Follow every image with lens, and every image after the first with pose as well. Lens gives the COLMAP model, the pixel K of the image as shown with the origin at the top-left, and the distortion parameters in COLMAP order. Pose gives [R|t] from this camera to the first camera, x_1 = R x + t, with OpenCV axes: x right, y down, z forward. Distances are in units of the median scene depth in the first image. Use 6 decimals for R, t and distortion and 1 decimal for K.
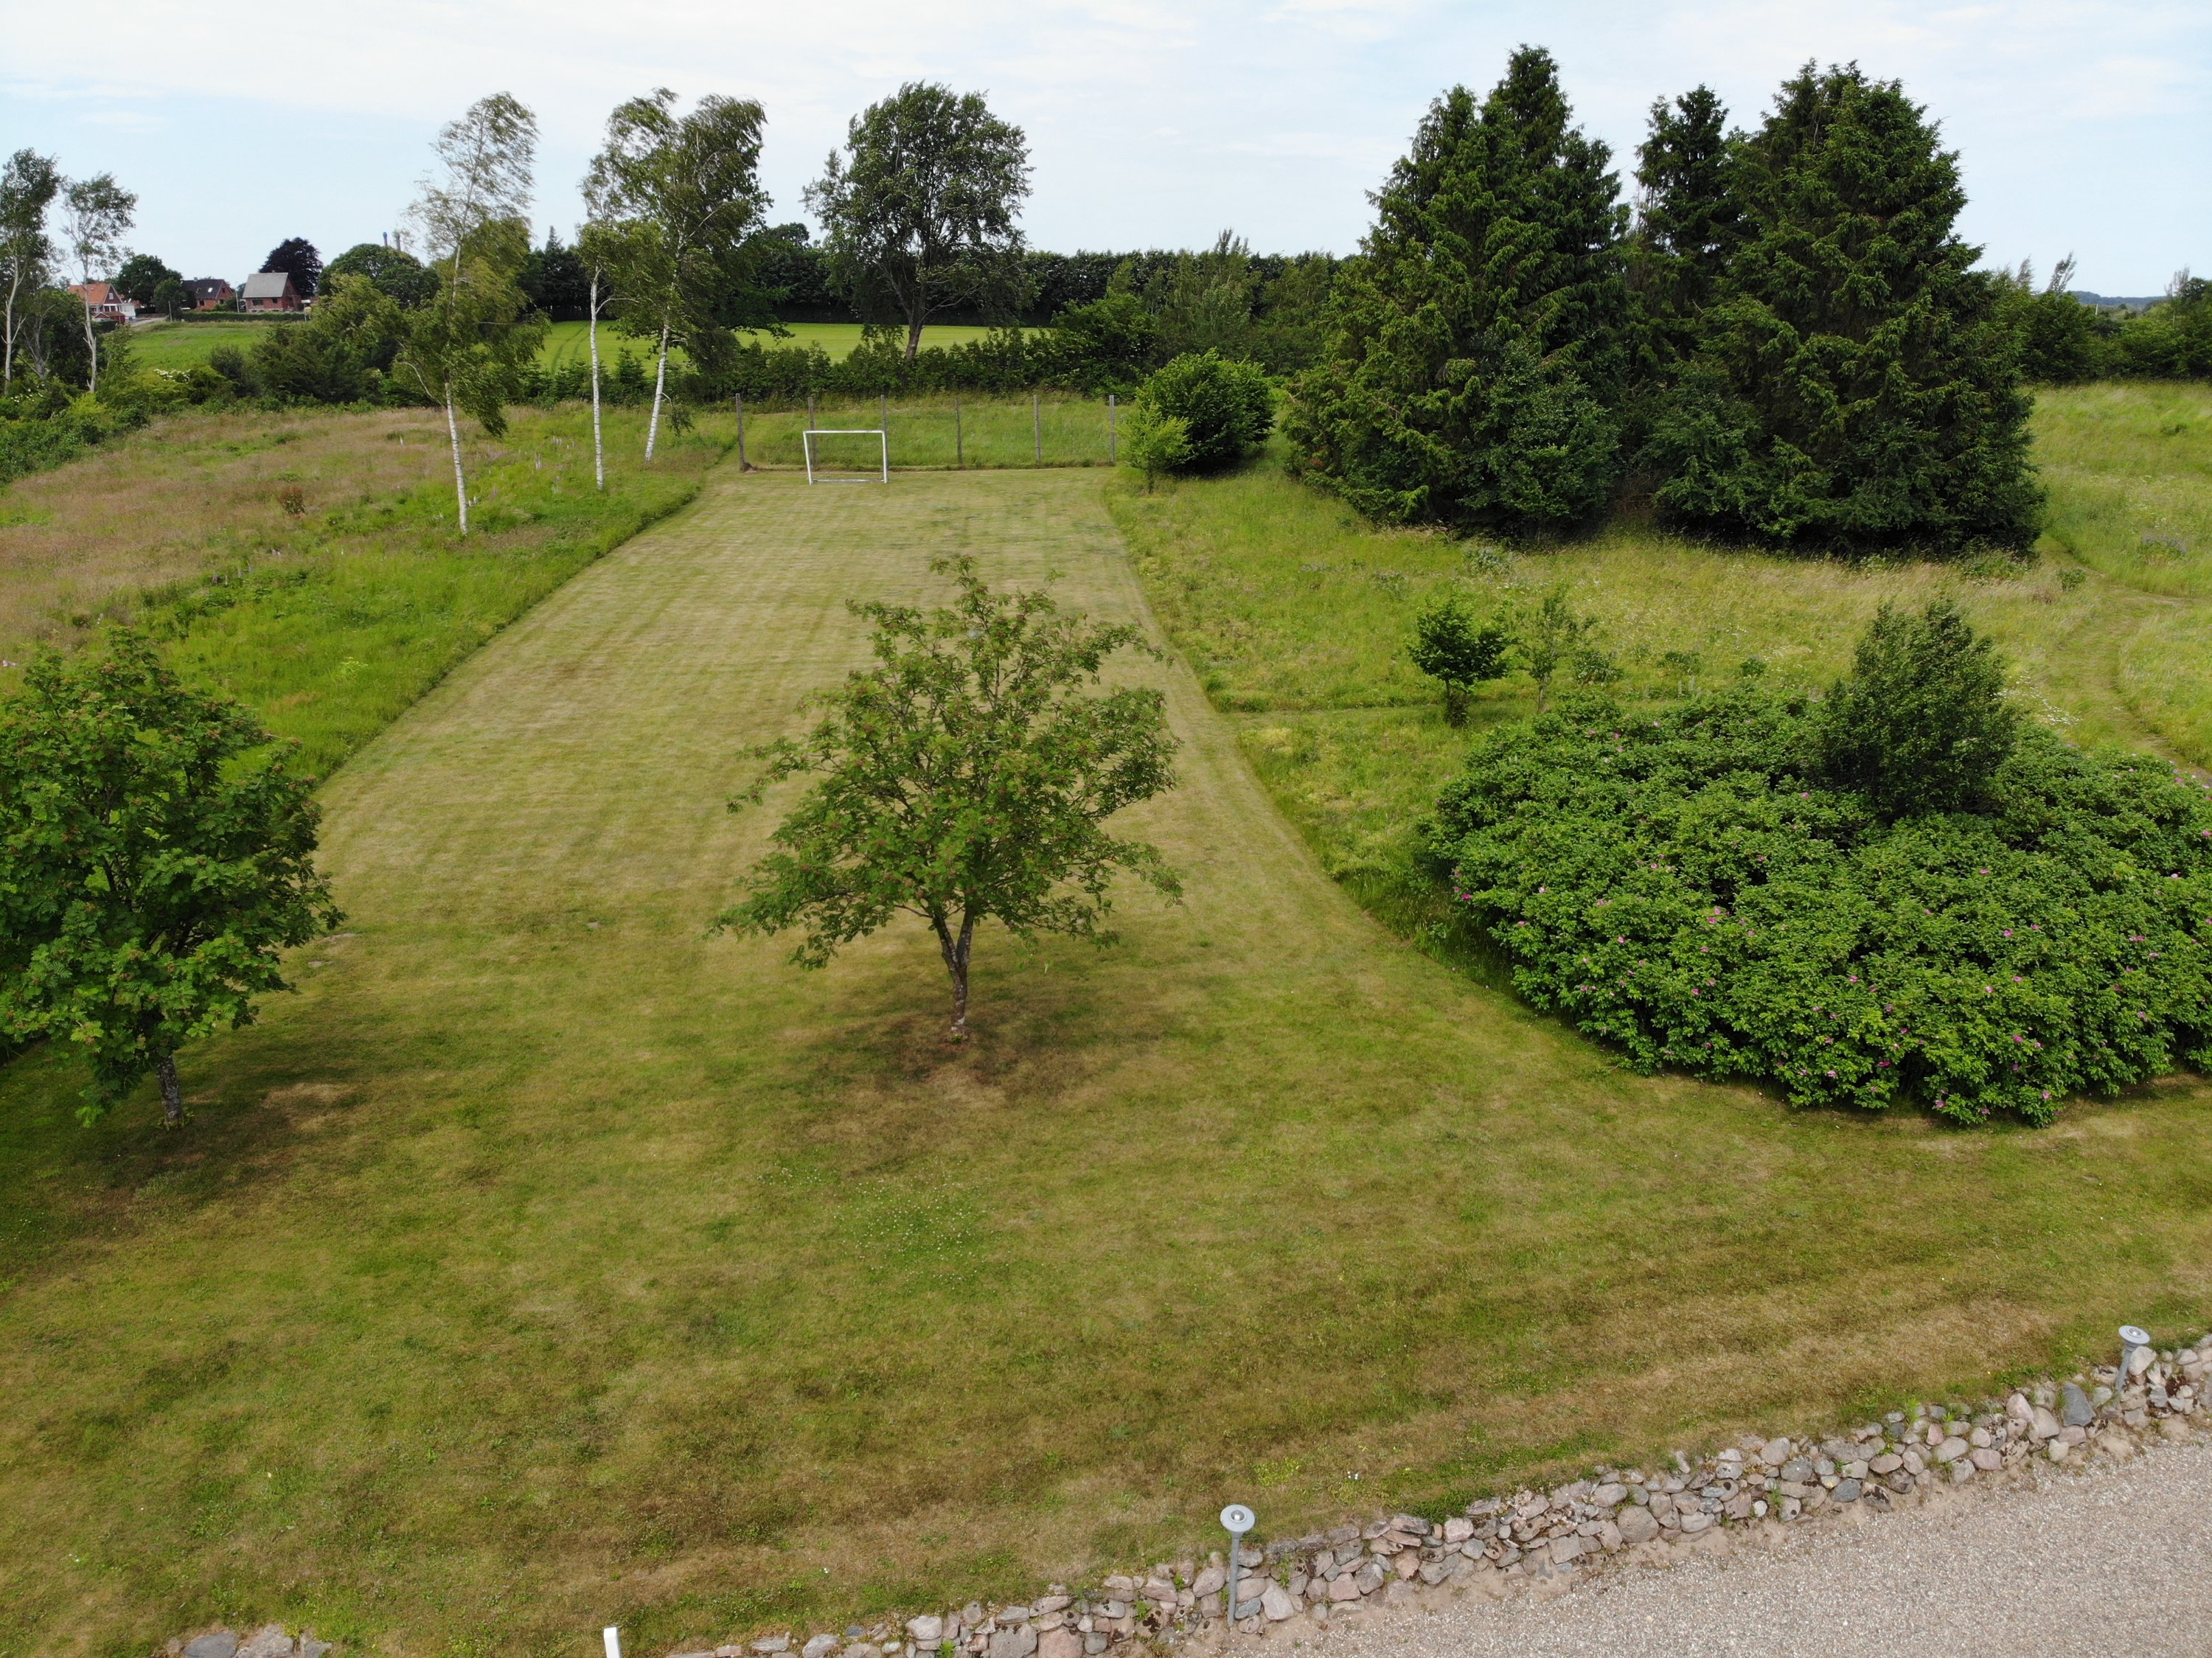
lens RADIAL K [[1575.4, 0, 1189.3], [0, 1575.4, 829.2], [0, 0, 1]] dist [0.021711, -0.115287]
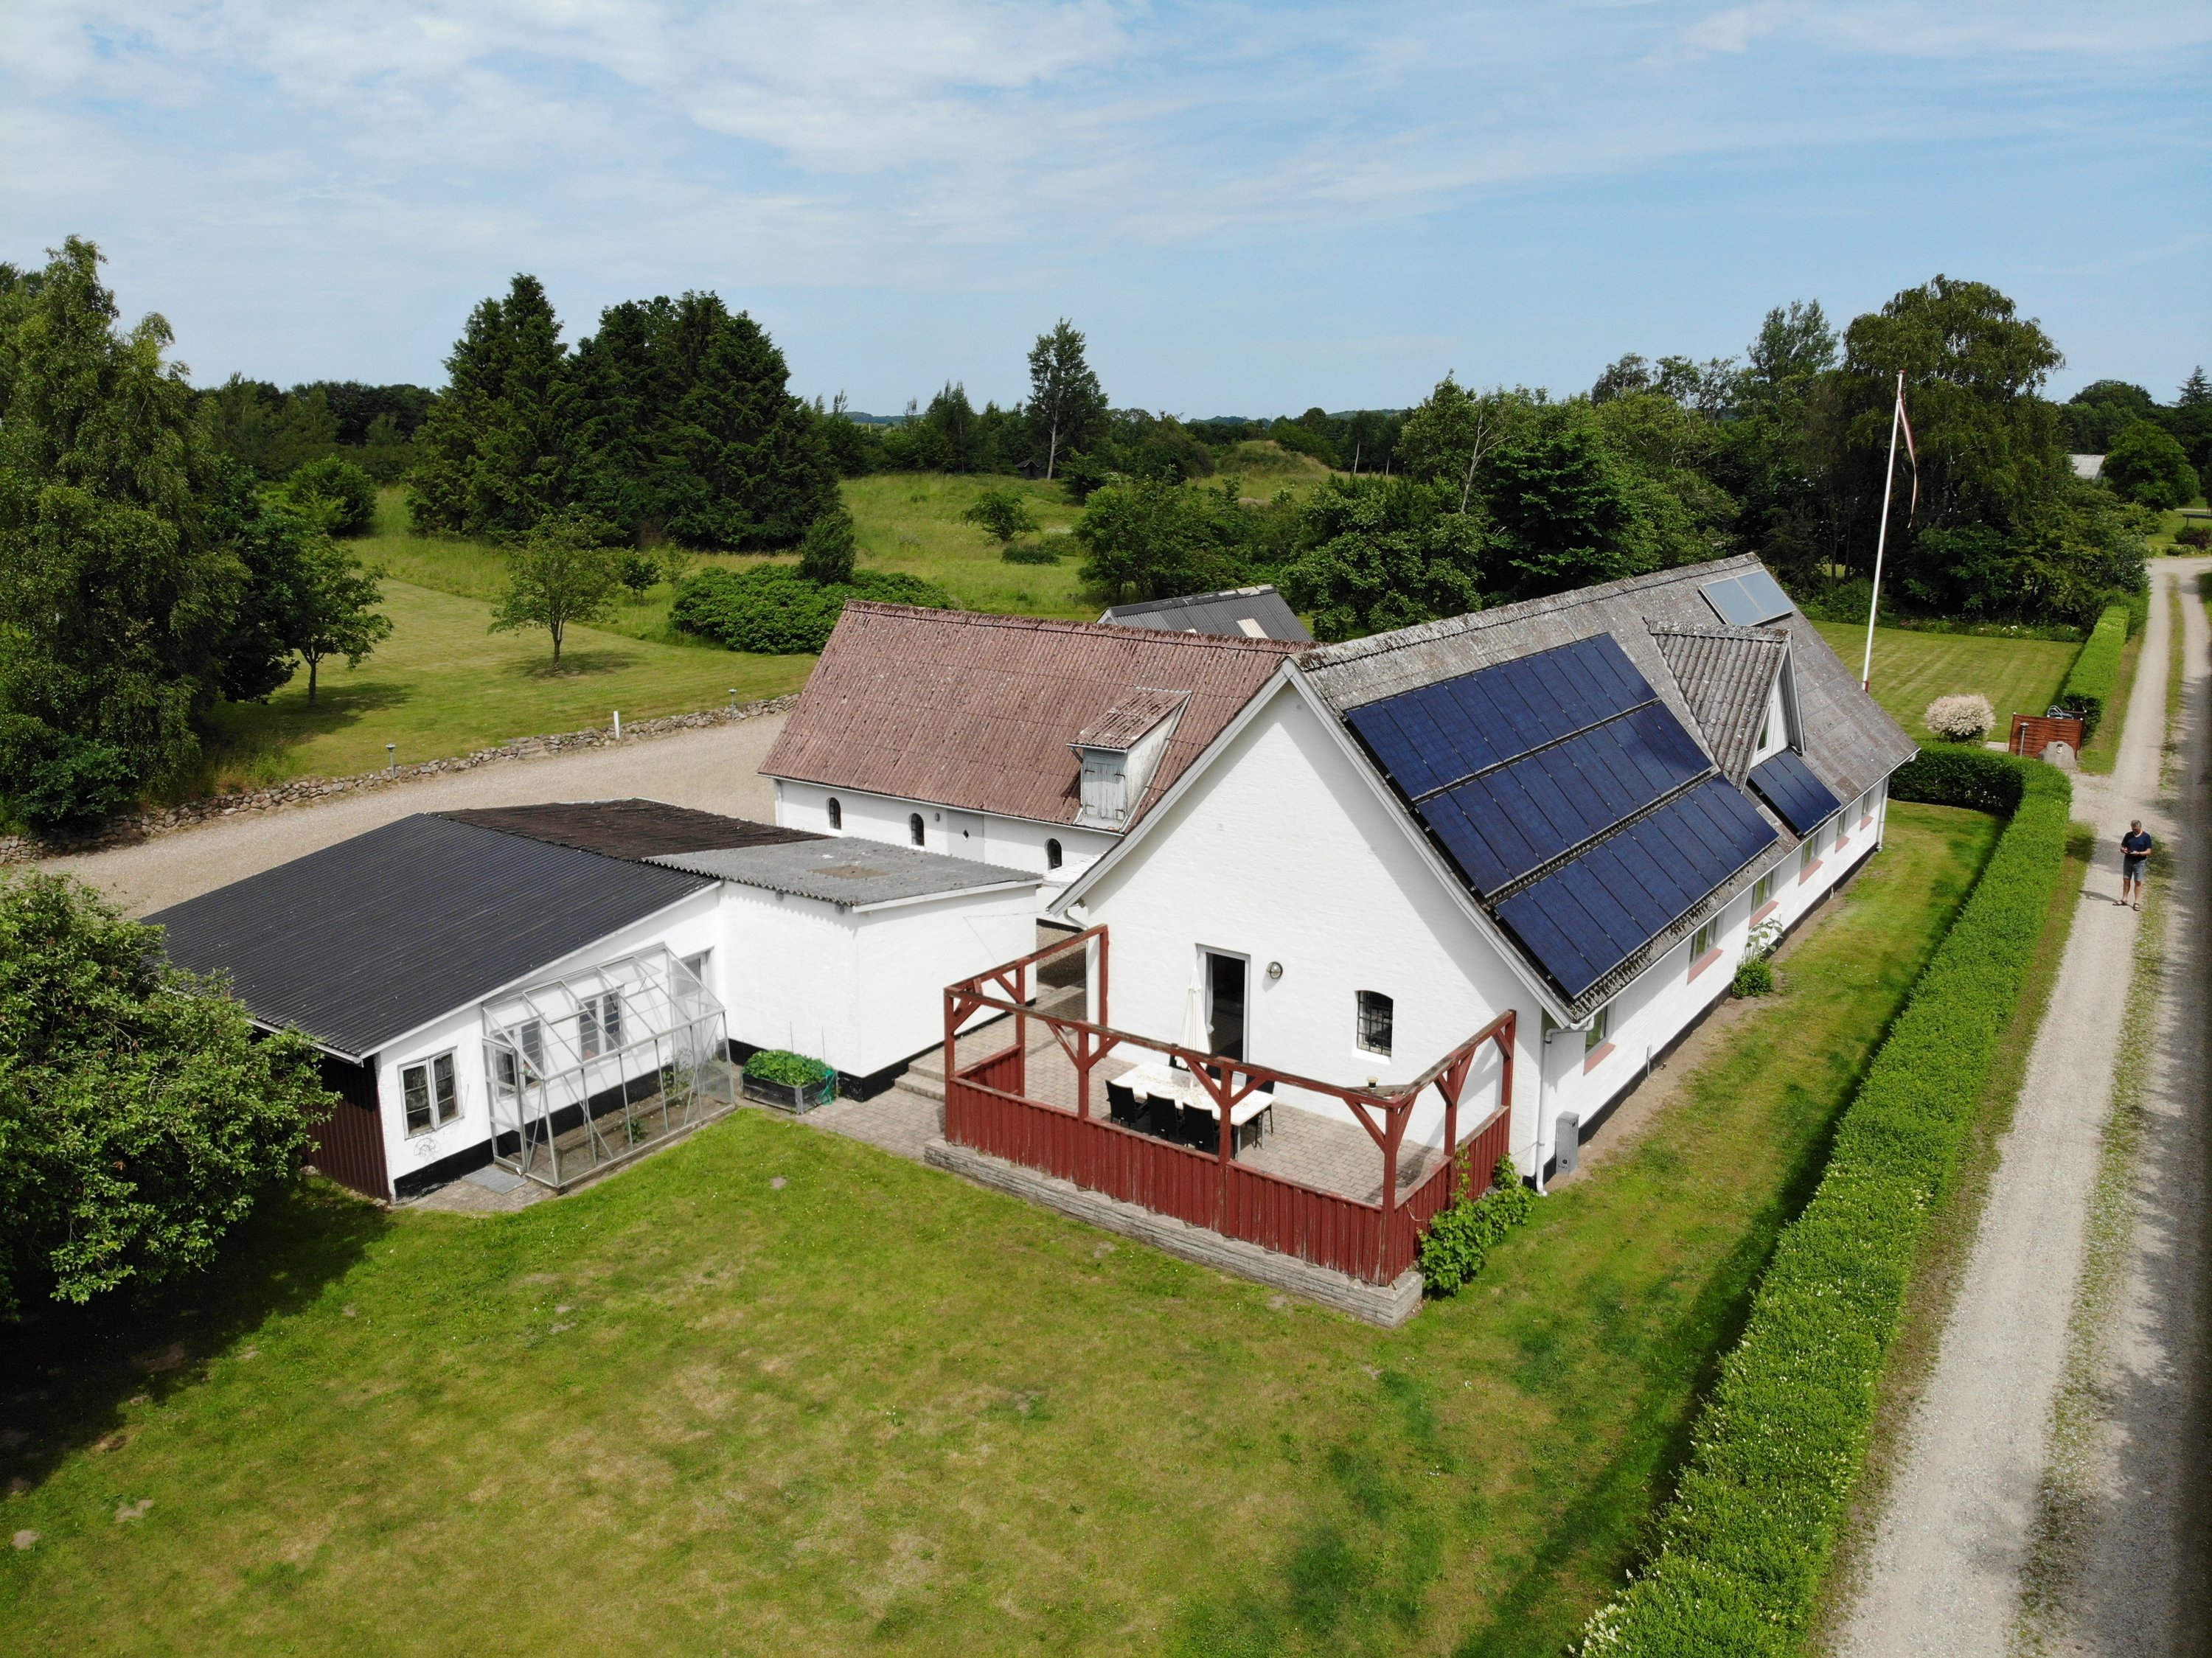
lens RADIAL K [[1591.0, 0, 1129.0], [0, 1591.0, 827.5], [0, 0, 1]] dist [0.096699, -0.233915]
pose [[0.789430, -0.146274, 0.596157, -0.470003], [0.192084, 0.981284, -0.013589, 0.278174], [-0.583012, 0.125240, 0.802753, -0.831561]]
